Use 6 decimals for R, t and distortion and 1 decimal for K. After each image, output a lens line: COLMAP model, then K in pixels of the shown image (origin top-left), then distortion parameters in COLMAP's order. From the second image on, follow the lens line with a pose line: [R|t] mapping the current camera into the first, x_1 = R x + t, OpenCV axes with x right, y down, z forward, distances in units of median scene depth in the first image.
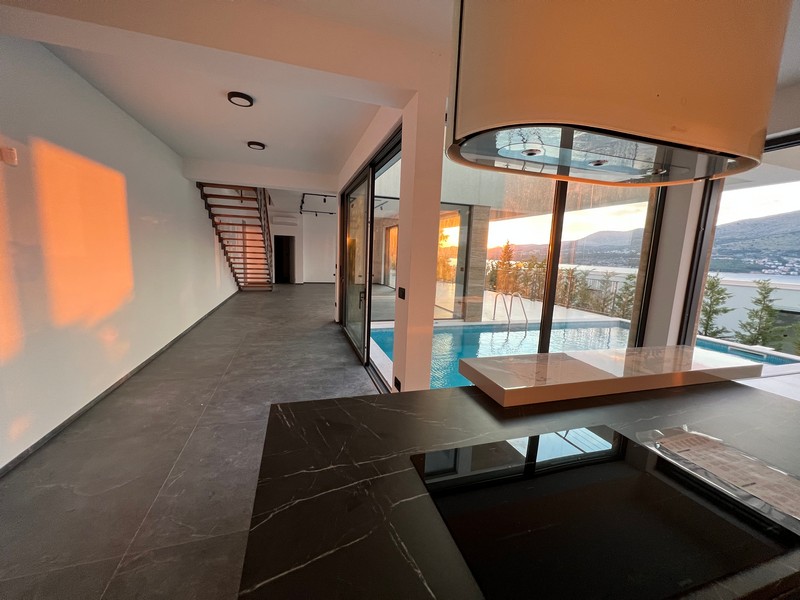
lens RADIAL K [[322.5, 0, 388.9], [0, 322.5, 297.6], [0, 0, 1]] dist [0.002681, 0.000370]
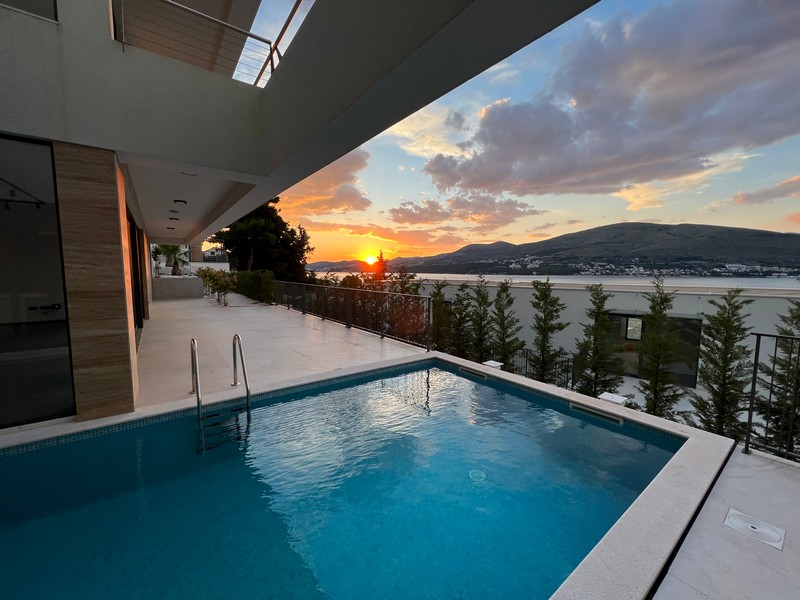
lens RADIAL K [[322.5, 0, 396.5], [0, 322.5, 295.5], [0, 0, 1]] dist [0.002681, 0.000370]
pose [[0.942150, -0.062422, 0.329328, 0.411323], [0.079176, 0.996148, -0.037693, -0.032682], [-0.325707, 0.061587, 0.943463, 0.386777]]
